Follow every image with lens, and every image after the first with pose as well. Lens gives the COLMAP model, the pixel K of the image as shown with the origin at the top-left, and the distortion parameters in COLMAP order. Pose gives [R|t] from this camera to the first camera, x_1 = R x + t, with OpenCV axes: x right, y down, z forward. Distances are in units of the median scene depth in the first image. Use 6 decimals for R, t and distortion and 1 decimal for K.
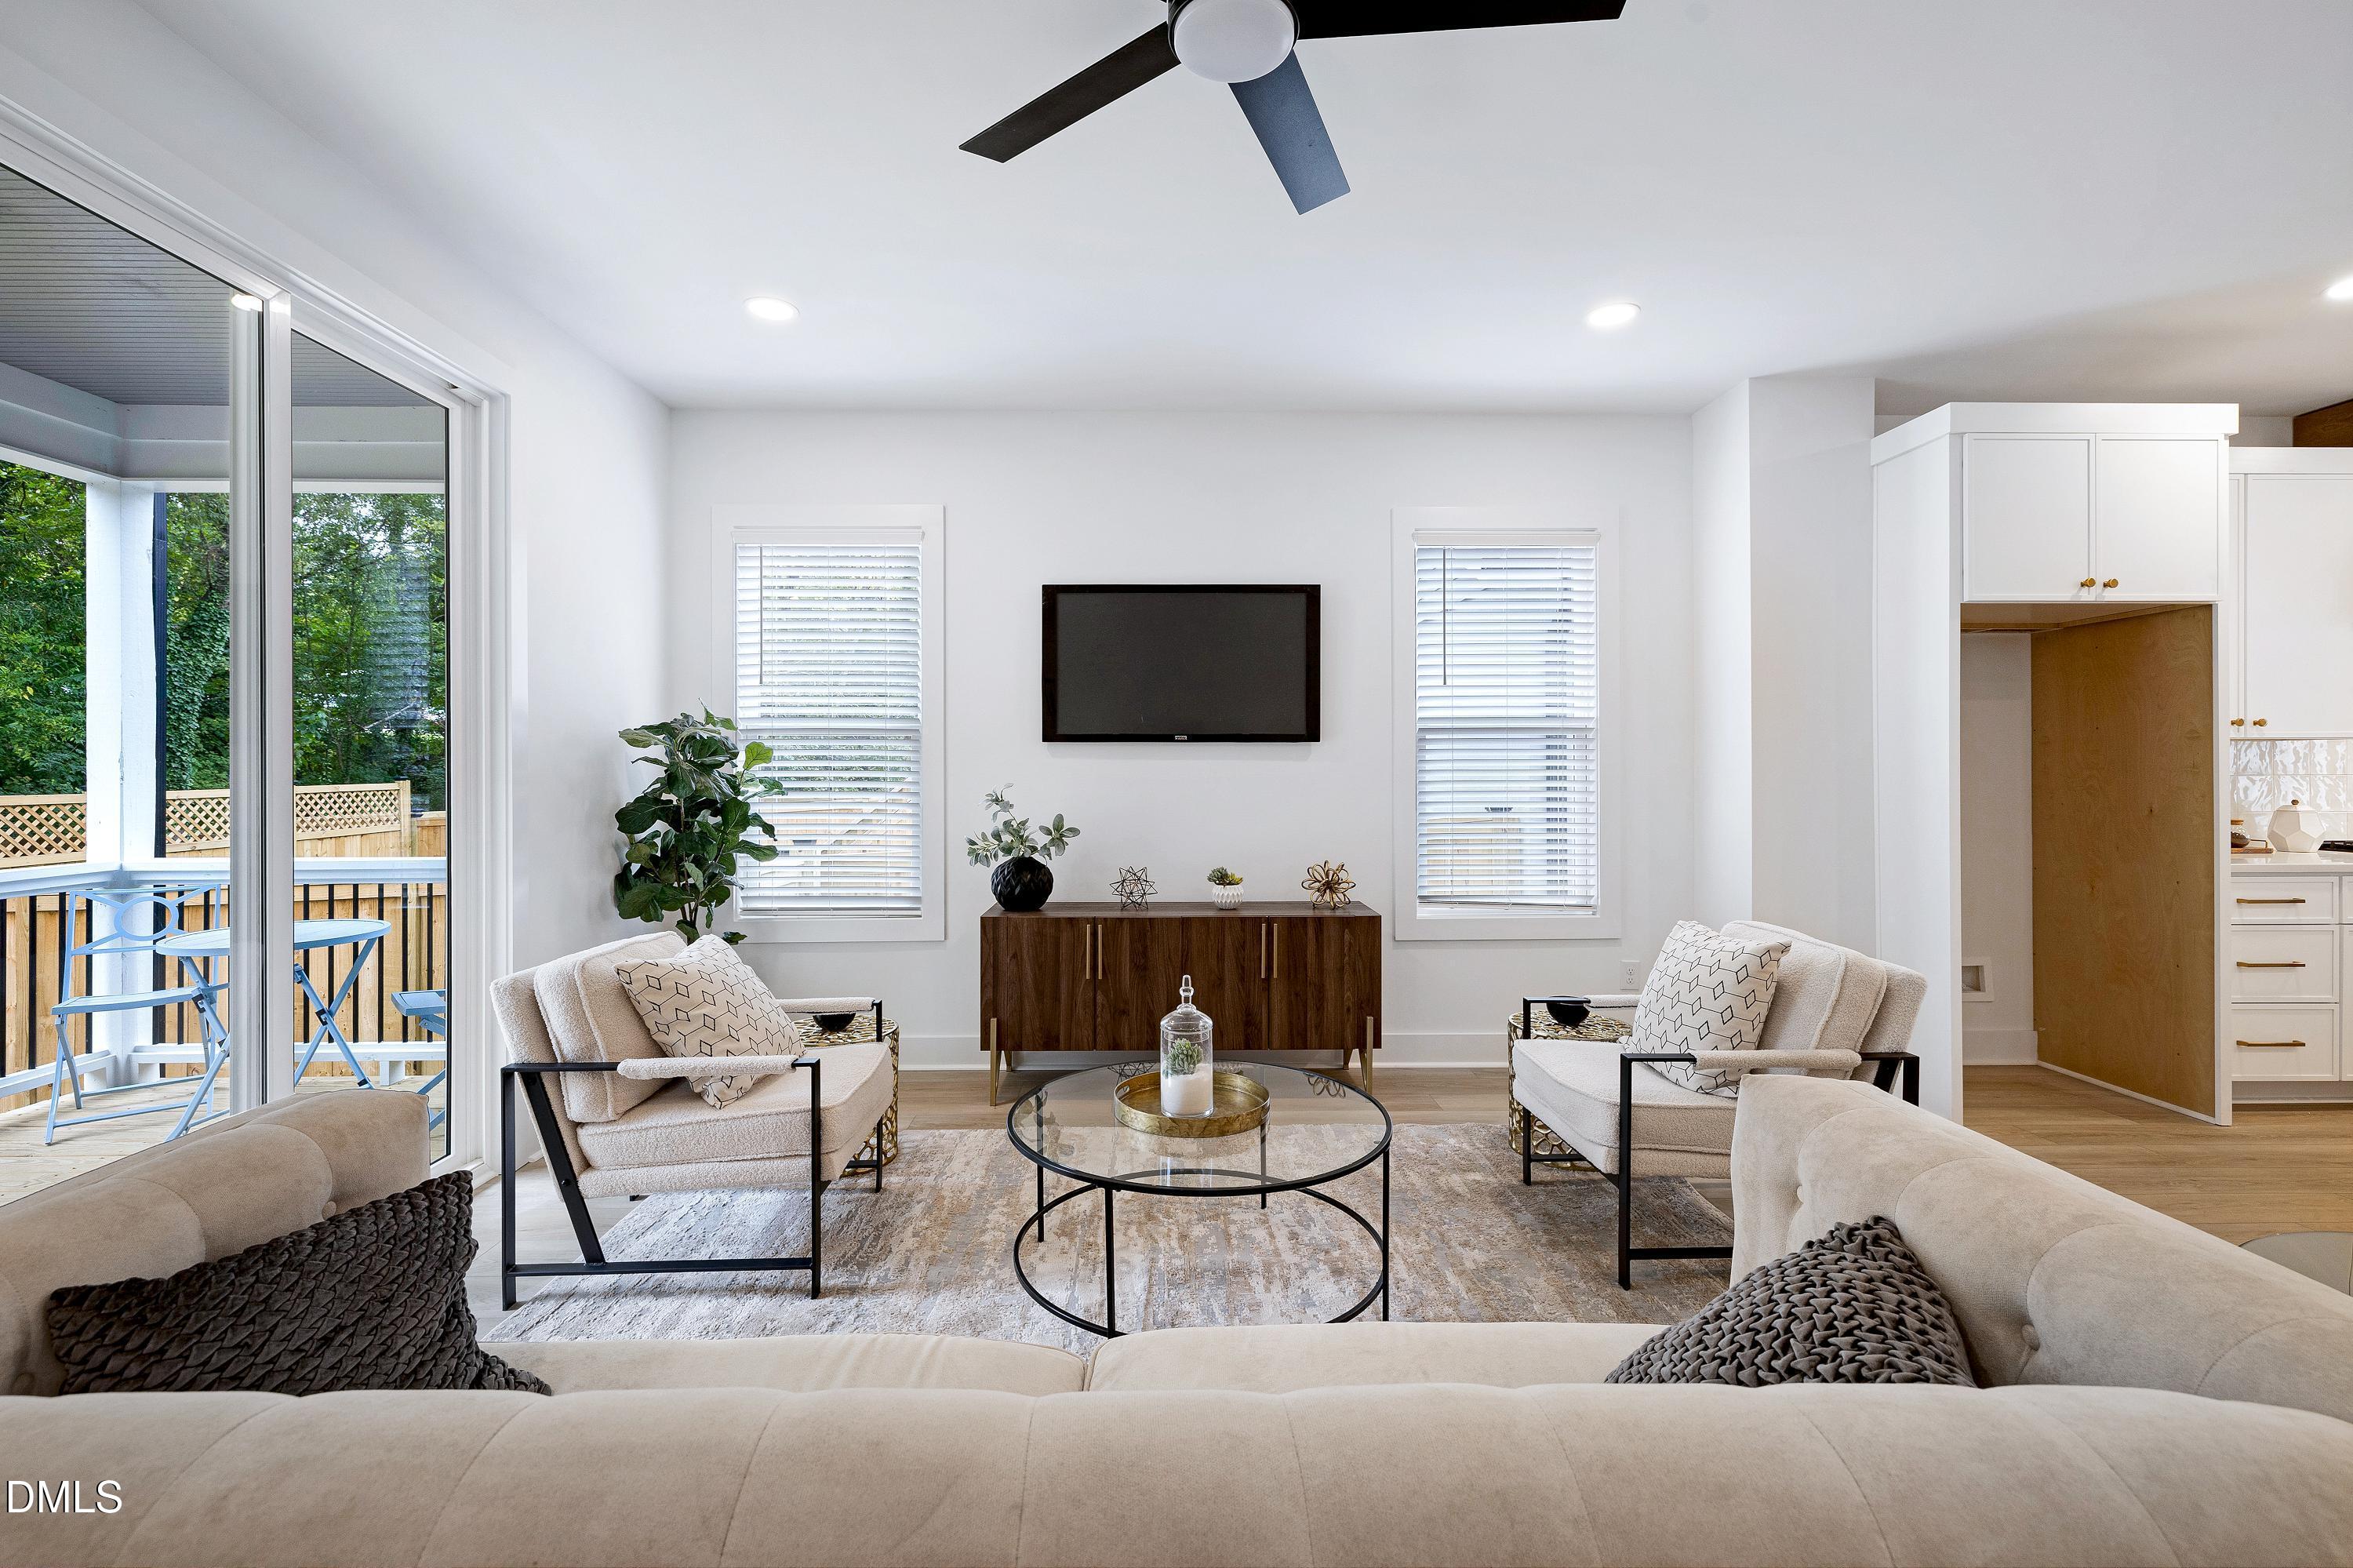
lens RADIAL K [[989.6, 0, 1165.9], [0, 989.6, 773.9], [0, 0, 1]] dist [-0.000529, 0.000197]
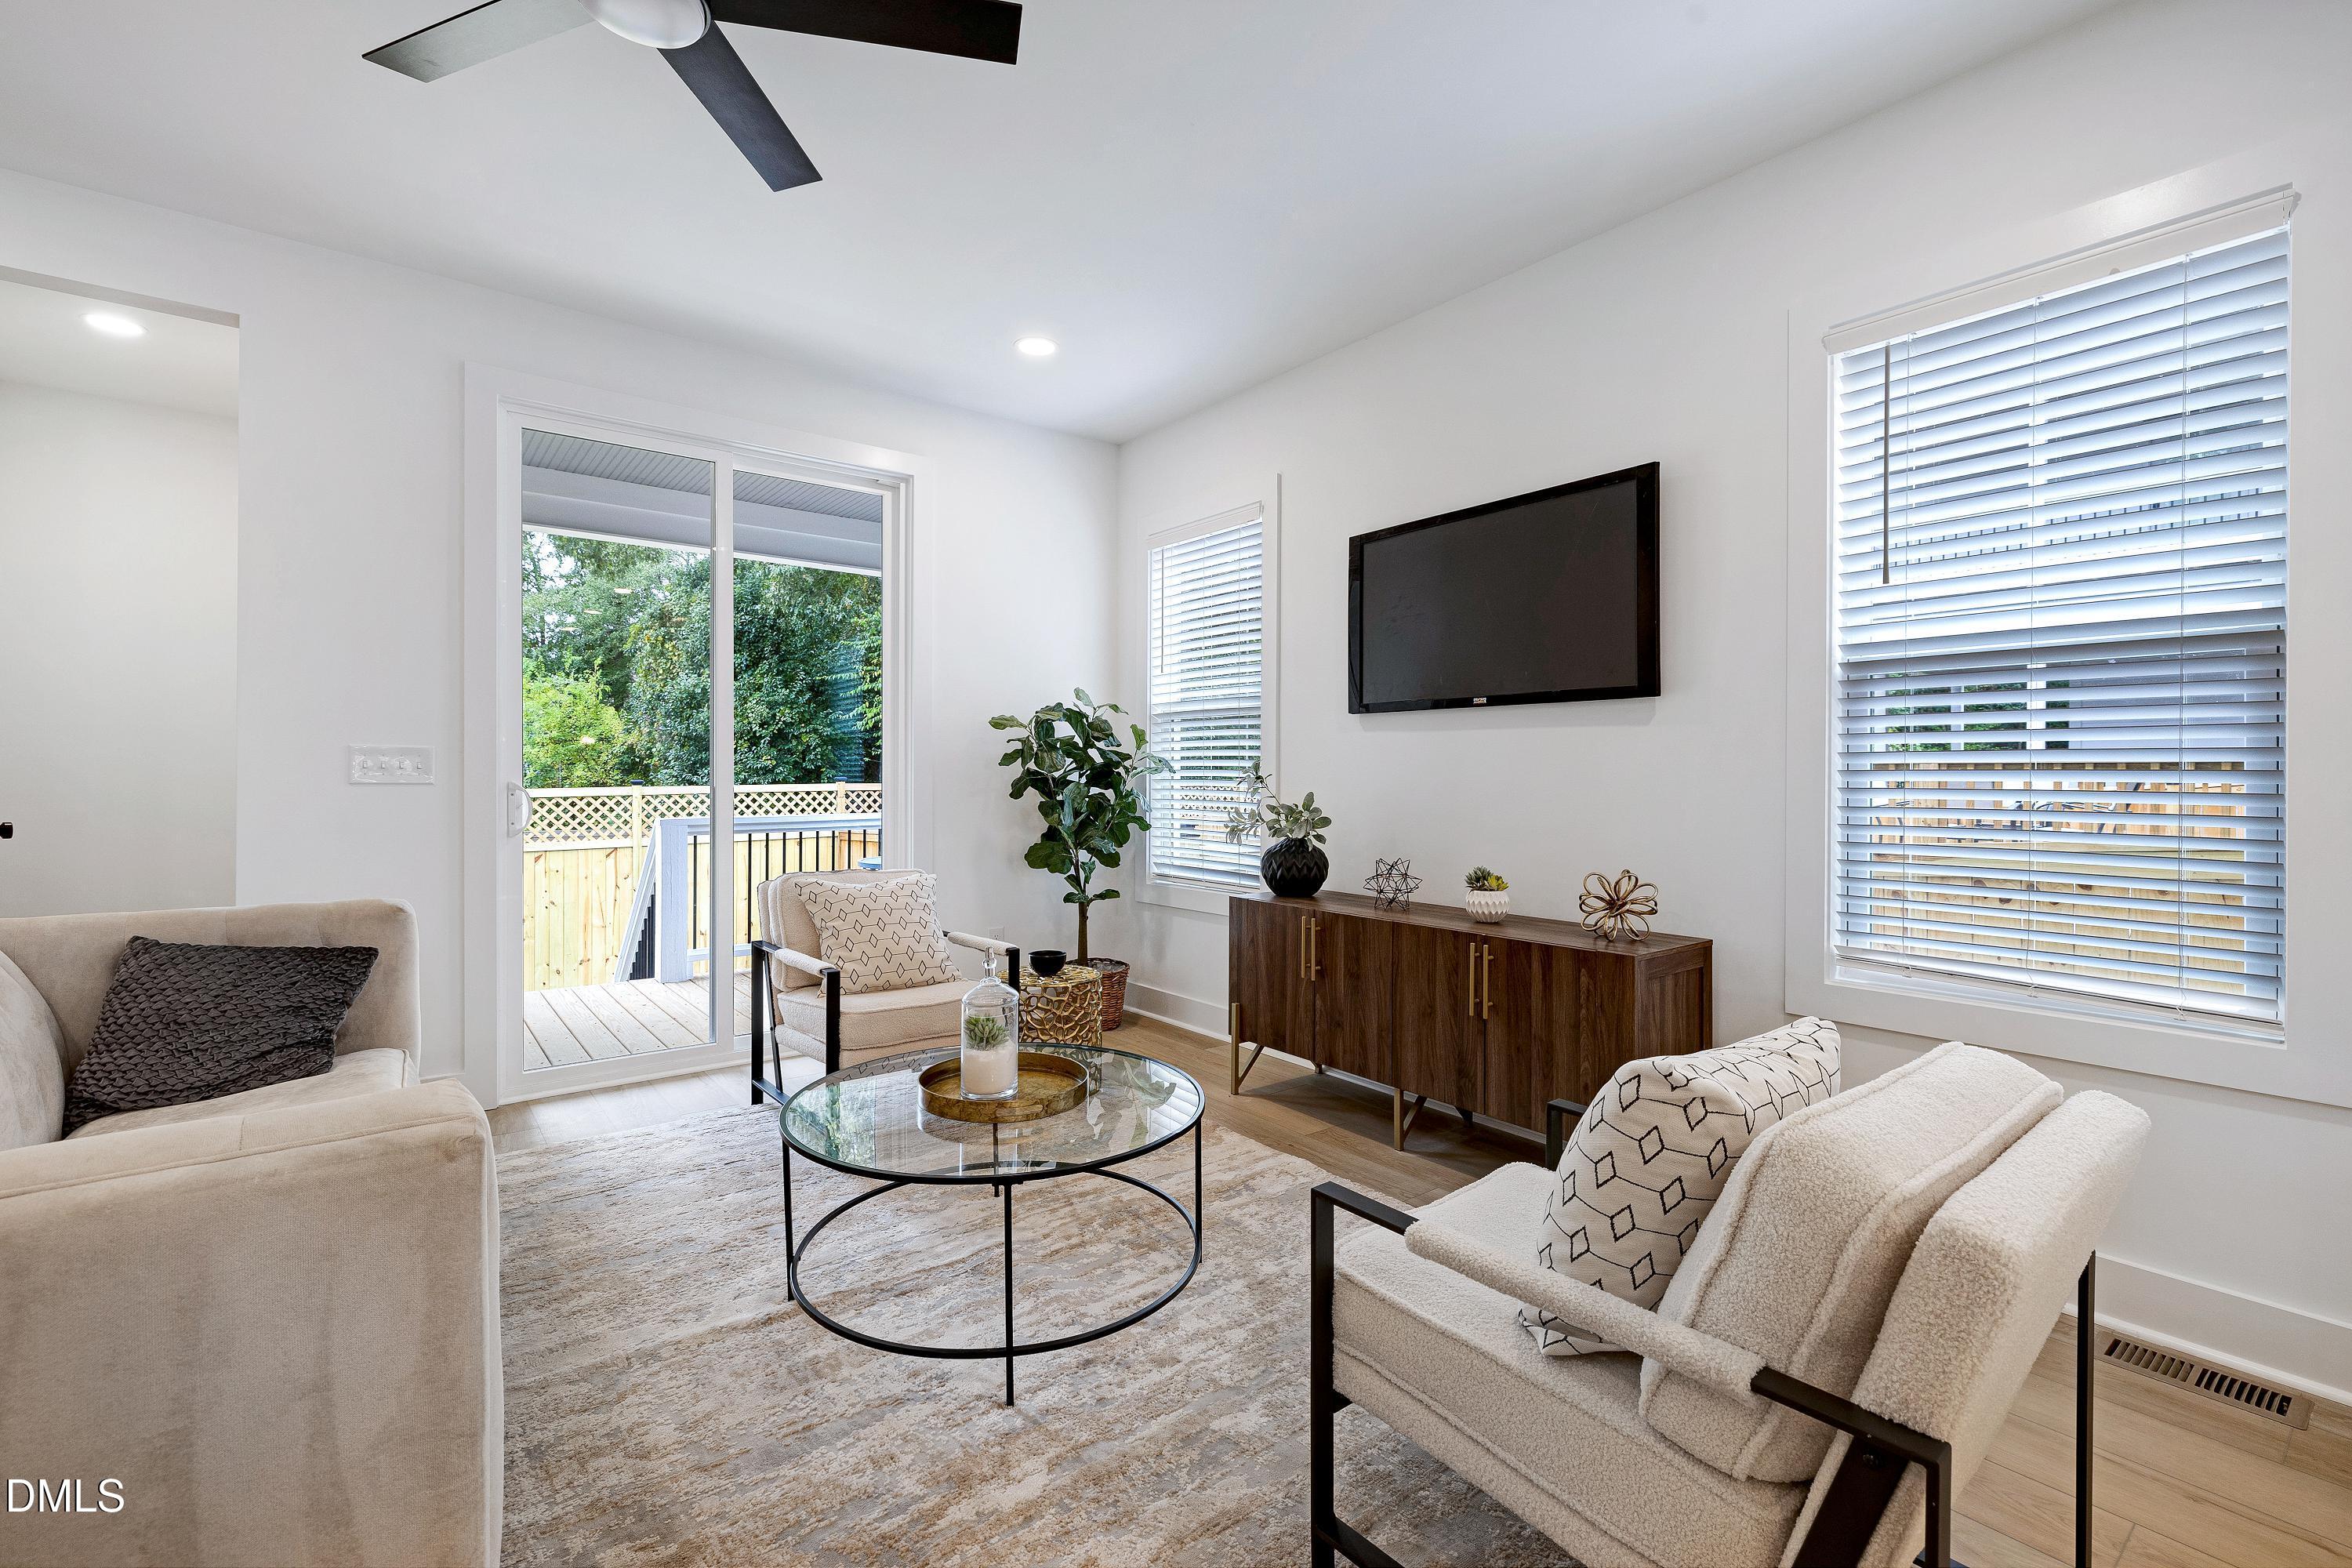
lens RADIAL K [[1007.8, 0, 1167.1], [0, 1007.8, 780.3], [0, 0, 1]] dist [-0.000322, 0.001107]
pose [[0.603399, 0.009475, -0.797383, 0.531287], [-0.003016, 0.999949, 0.009600, 0.020867], [0.797434, -0.003388, 0.603397, 0.337847]]
